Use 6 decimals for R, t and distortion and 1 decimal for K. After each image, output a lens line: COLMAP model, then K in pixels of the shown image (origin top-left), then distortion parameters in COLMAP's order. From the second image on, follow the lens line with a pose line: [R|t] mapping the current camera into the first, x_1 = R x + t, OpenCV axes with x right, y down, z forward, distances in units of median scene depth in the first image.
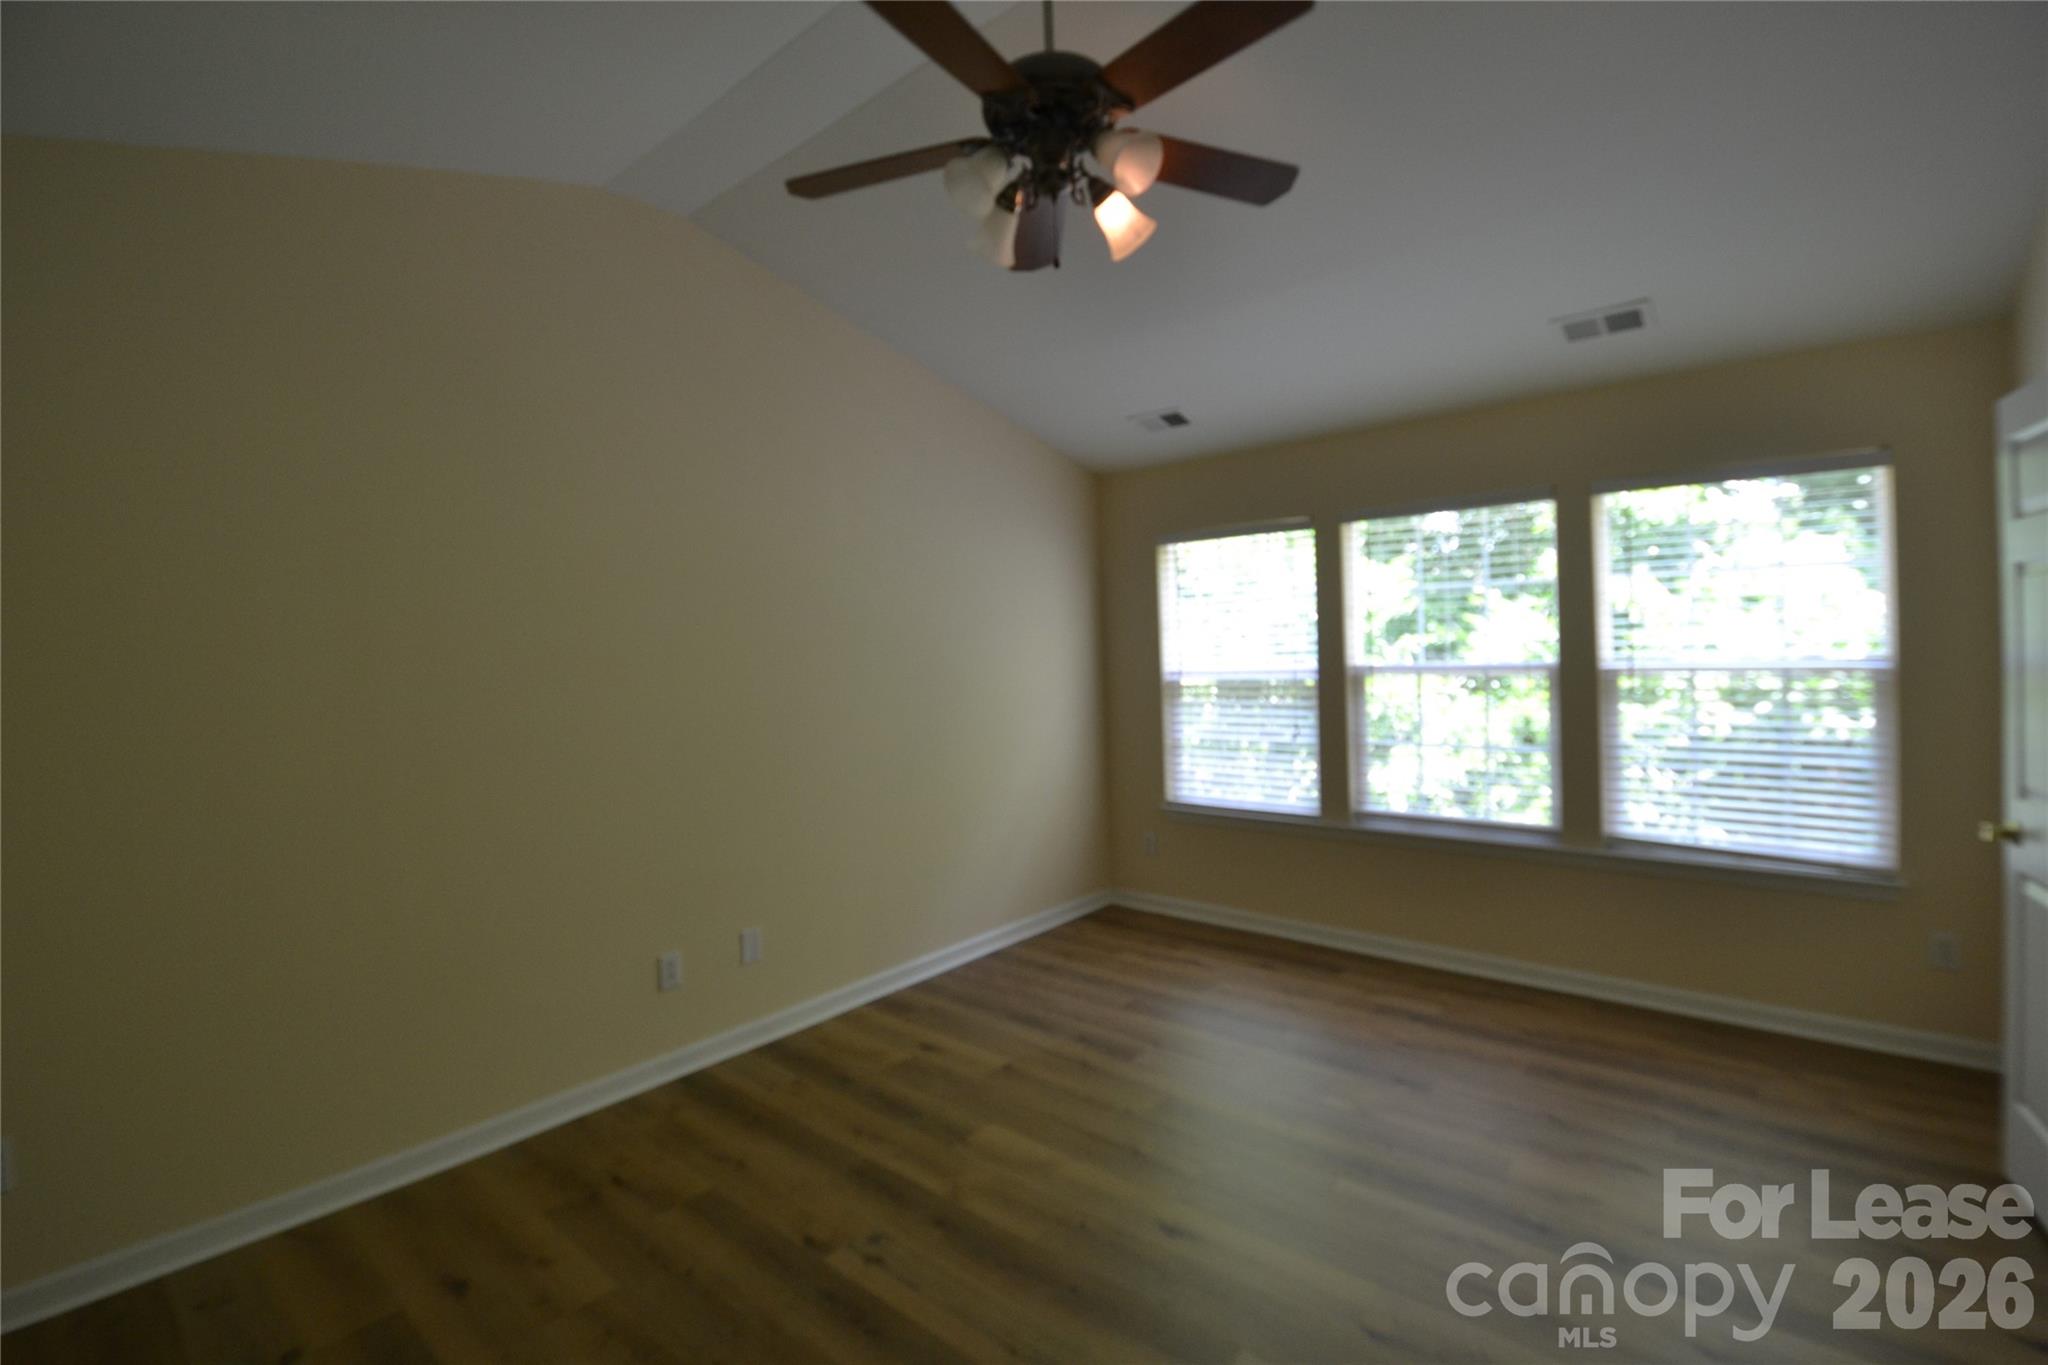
lens RADIAL K [[911.3, 0, 1023.3], [0, 911.3, 667.6], [0, 0, 1]] dist [-0.015656, -0.000213]
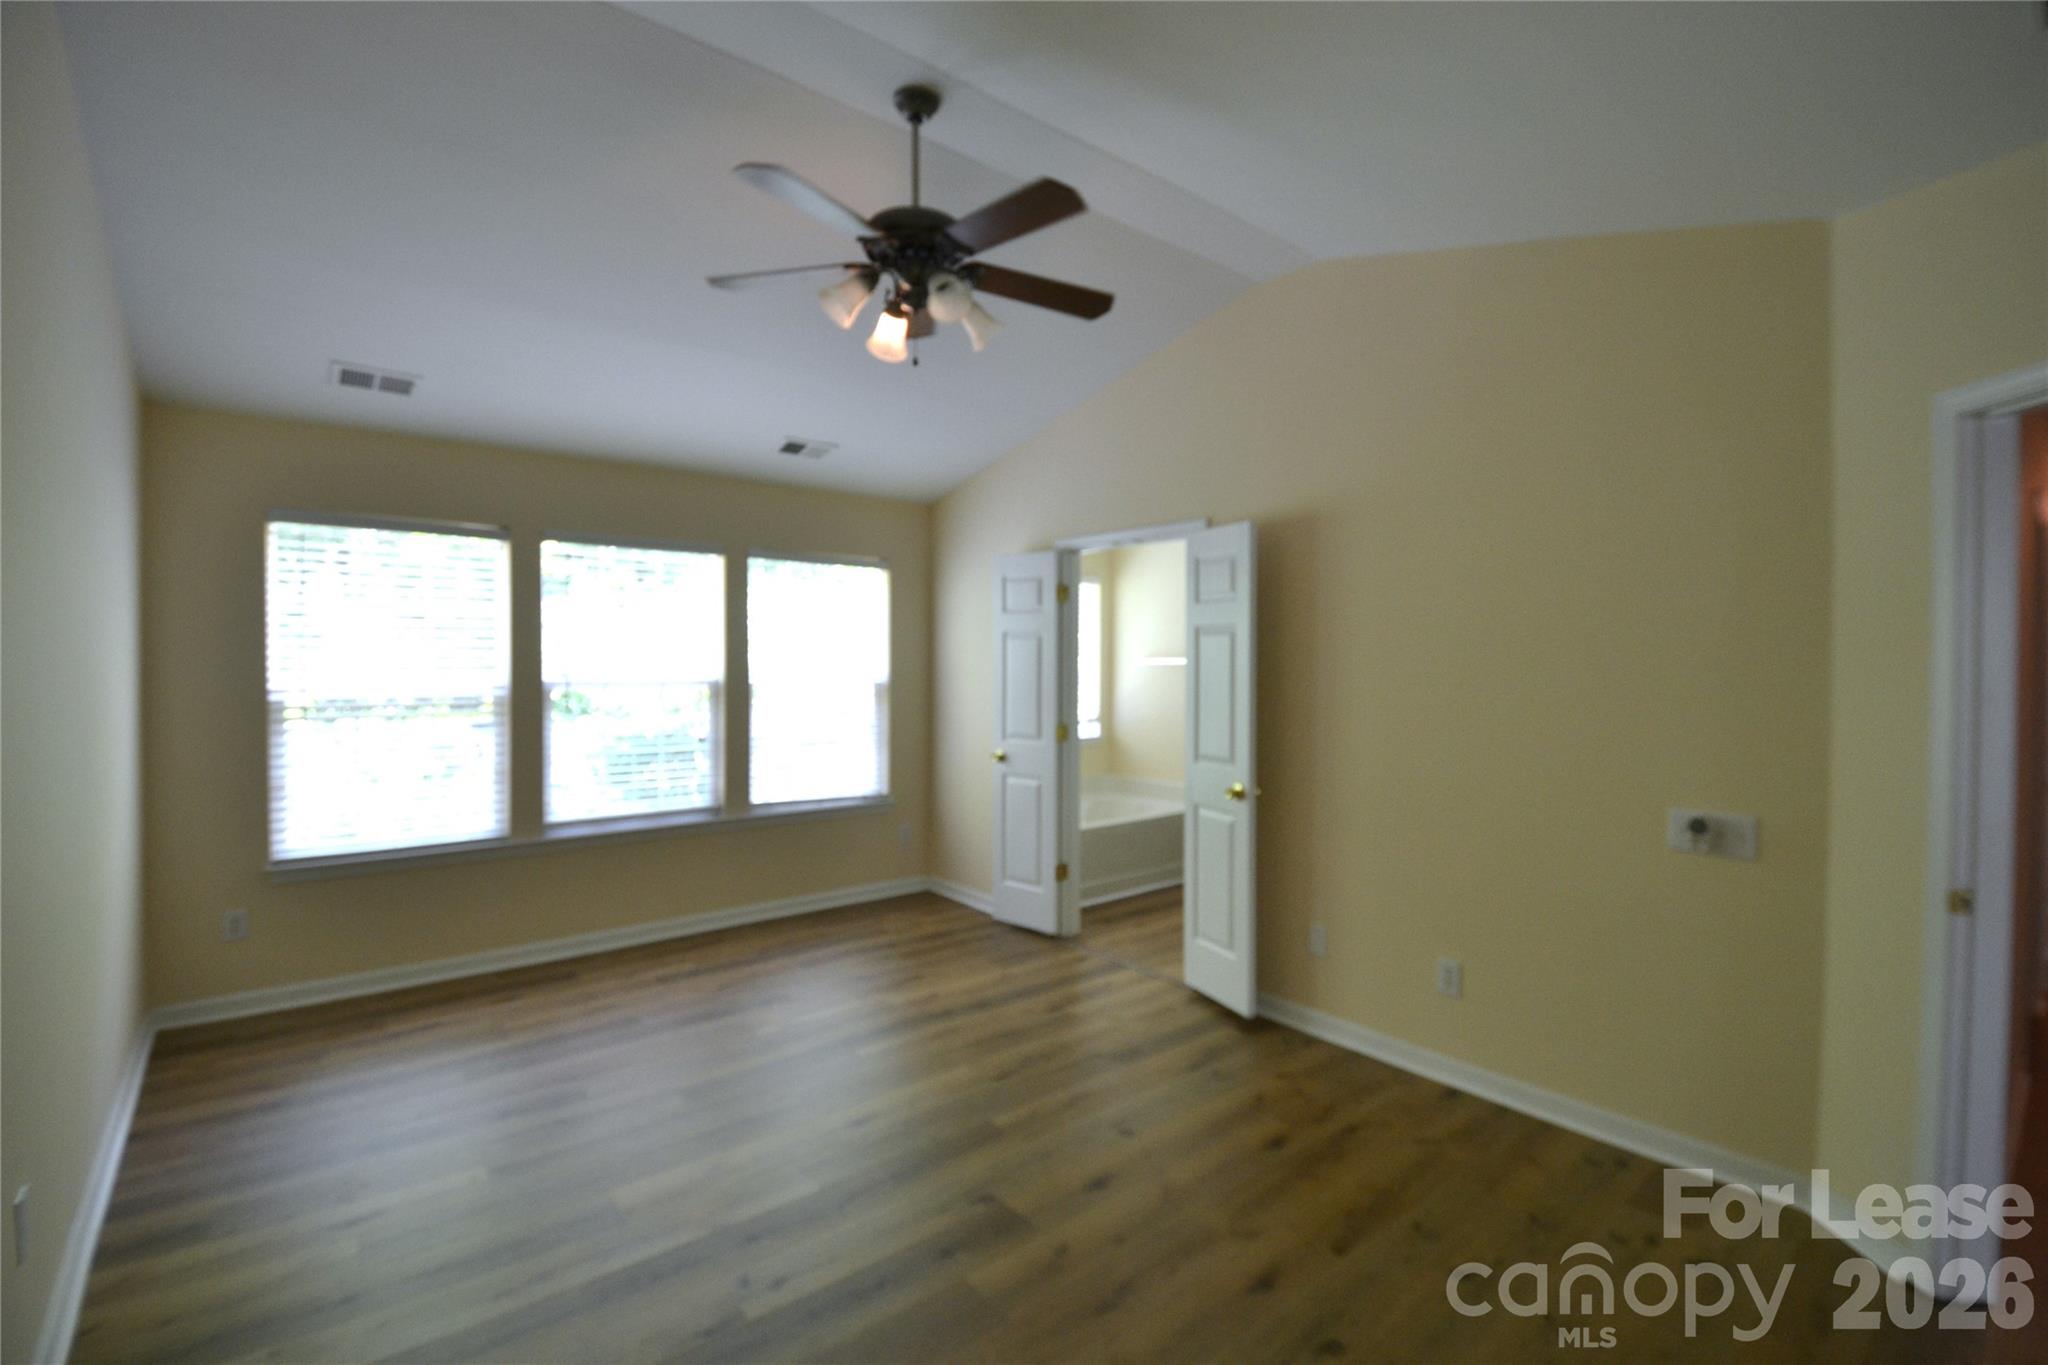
lens RADIAL K [[911.3, 0, 1025.6], [0, 911.3, 678.3], [0, 0, 1]] dist [-0.015656, -0.000213]
pose [[0.165983, 0.014347, 0.986024, -0.547343], [0.016217, 0.999719, -0.017276, 0.021518], [-0.985995, 0.018858, 0.165703, 0.296526]]
